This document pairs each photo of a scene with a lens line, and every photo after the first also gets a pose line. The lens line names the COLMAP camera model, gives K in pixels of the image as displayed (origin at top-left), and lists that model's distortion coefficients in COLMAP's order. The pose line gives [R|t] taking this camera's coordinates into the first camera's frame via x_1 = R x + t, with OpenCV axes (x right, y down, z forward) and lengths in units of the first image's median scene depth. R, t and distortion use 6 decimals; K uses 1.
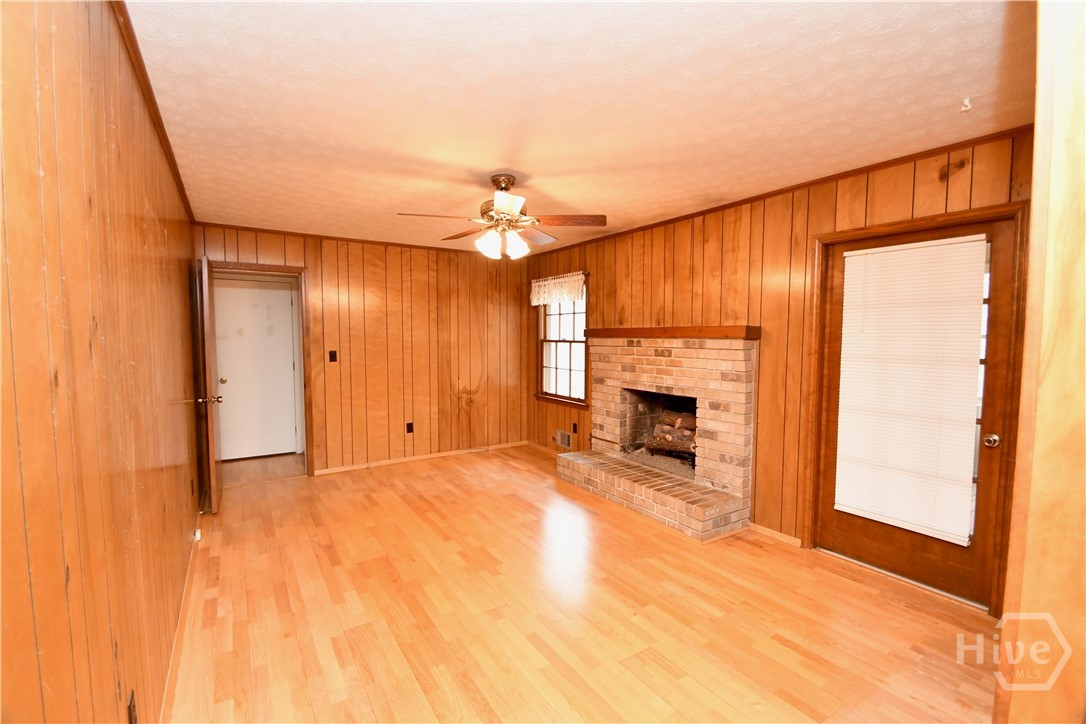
lens RADIAL K [[473.9, 0, 533.8], [0, 473.9, 364.7], [0, 0, 1]] dist [0.012405, -0.016551]
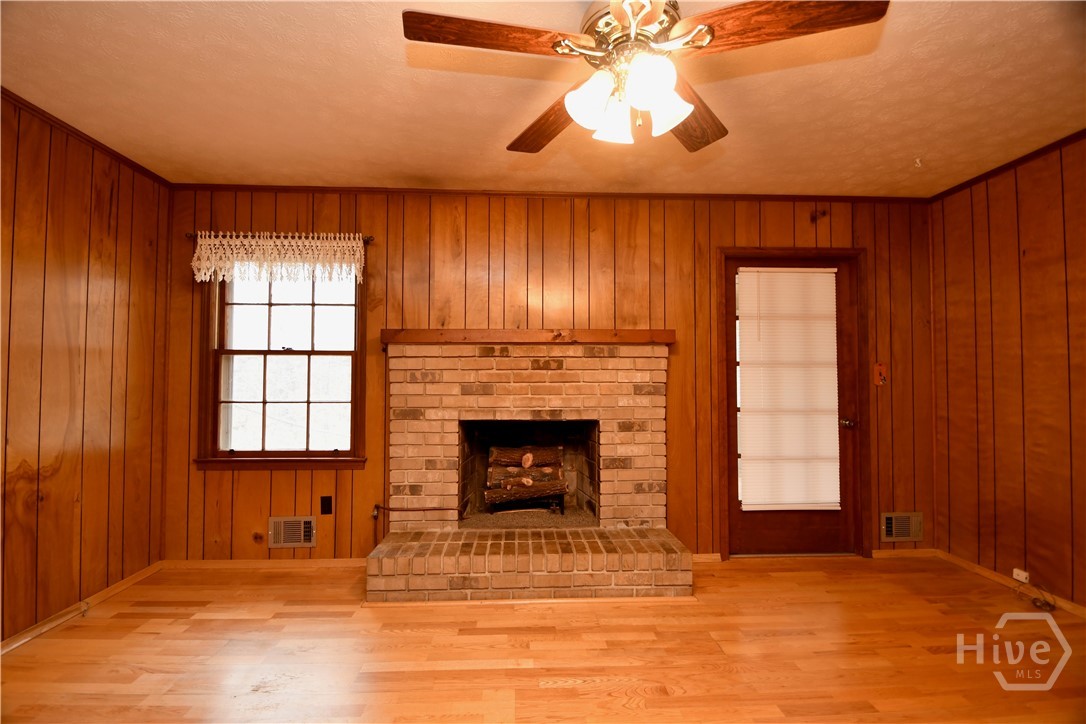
lens RADIAL K [[473.9, 0, 533.8], [0, 473.9, 364.7], [0, 0, 1]] dist [0.012405, -0.016551]
pose [[0.497576, 0.026230, 0.867024, -0.383591], [0.052941, 0.996761, -0.060538, 0.019227], [-0.865803, 0.076024, 0.494576, 0.661385]]
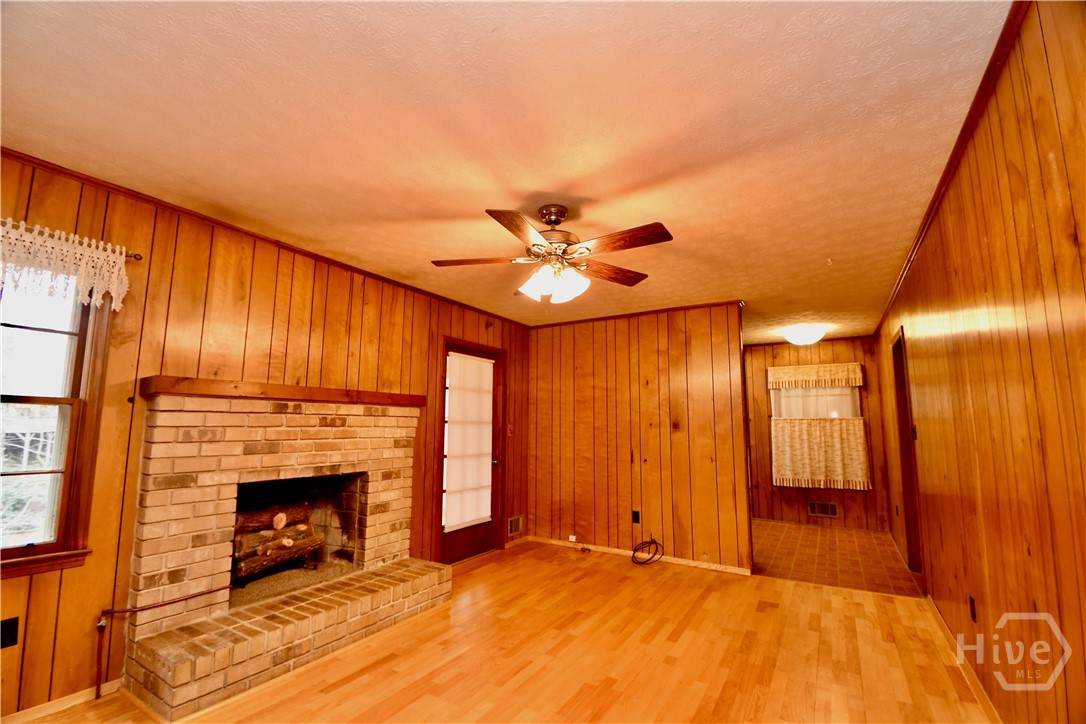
lens RADIAL K [[473.9, 0, 533.8], [0, 473.9, 364.7], [0, 0, 1]] dist [0.012405, -0.016551]
pose [[-0.438517, 0.112690, 0.891630, -0.590273], [0.048466, 0.993629, -0.101746, -0.023142], [-0.897415, -0.001404, -0.441185, 1.062294]]
